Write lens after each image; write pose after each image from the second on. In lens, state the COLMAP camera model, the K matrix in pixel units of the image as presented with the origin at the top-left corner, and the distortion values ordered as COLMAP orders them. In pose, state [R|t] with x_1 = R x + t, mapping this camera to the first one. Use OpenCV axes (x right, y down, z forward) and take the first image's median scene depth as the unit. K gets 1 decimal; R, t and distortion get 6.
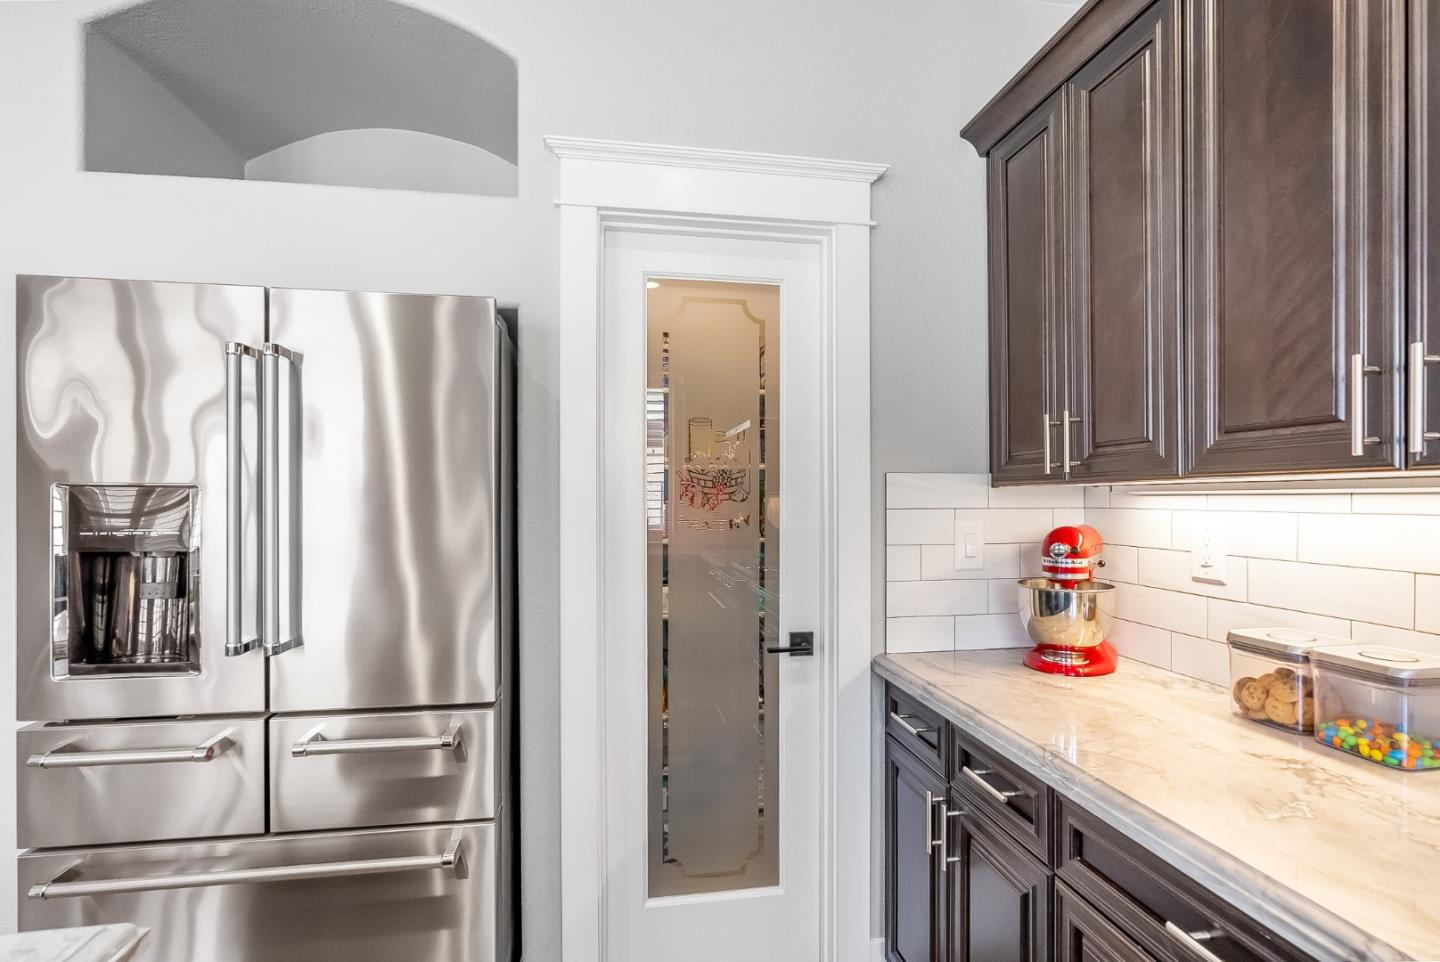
lens RADIAL K [[651.1, 0, 730.1], [0, 651.1, 501.0], [0, 0, 1]] dist [-0.009417, 0.000135]
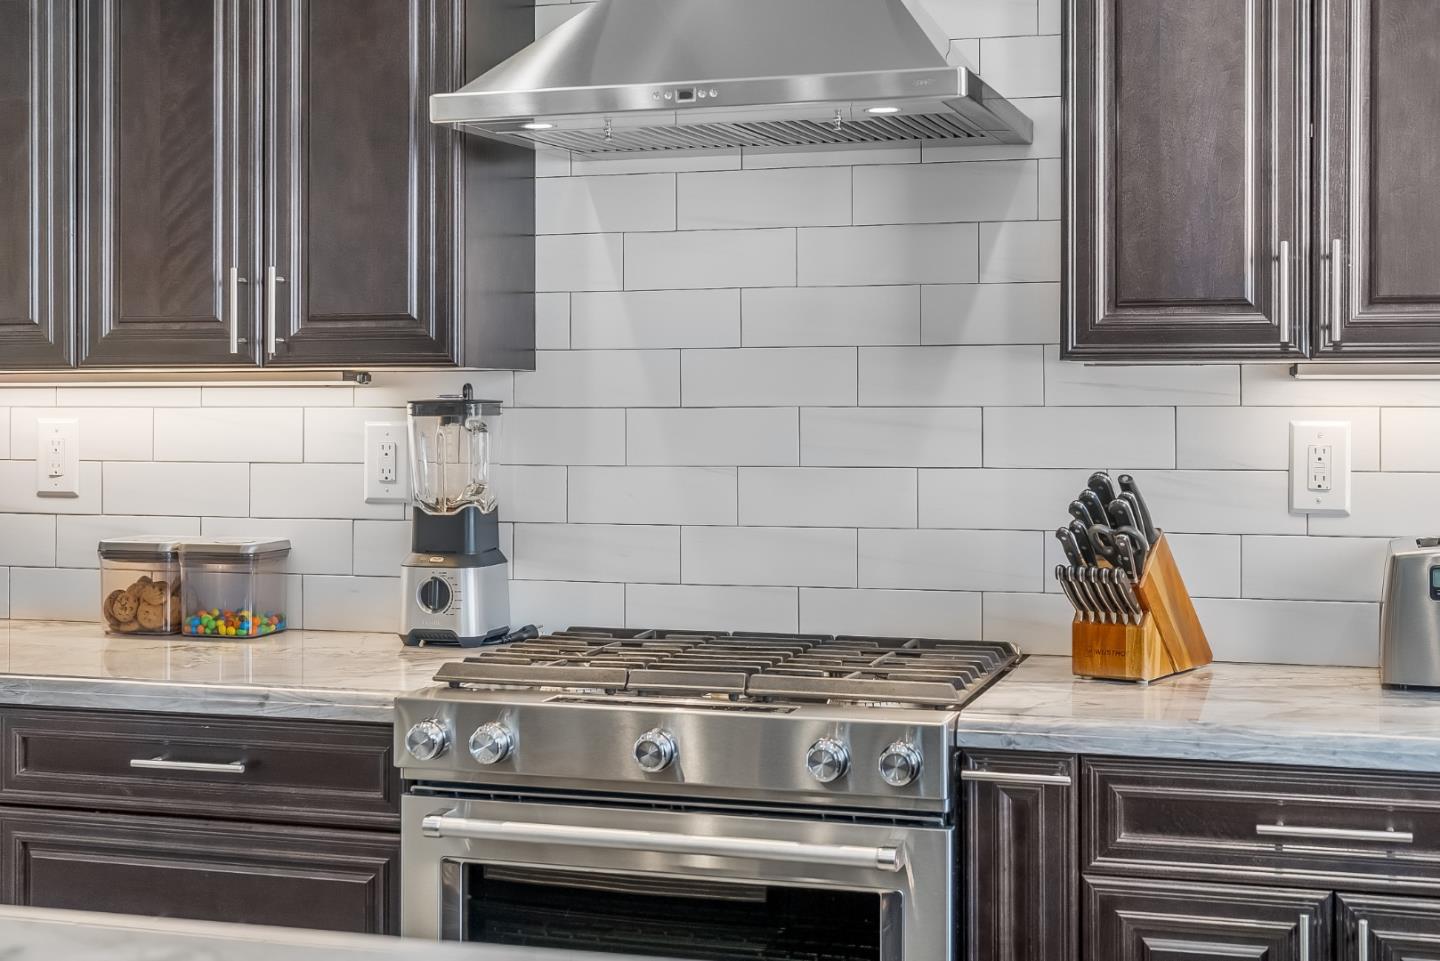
lens RADIAL K [[1991.4, 0, 718.4], [0, 1991.4, 383.9], [0, 0, 1]] dist [0.012473, -0.002224]
pose [[0.431452, 0.010021, 0.902080, -1.501484], [0.002966, 0.999917, -0.012526, 0.025619], [-0.902131, 0.008080, 0.431387, -1.064223]]
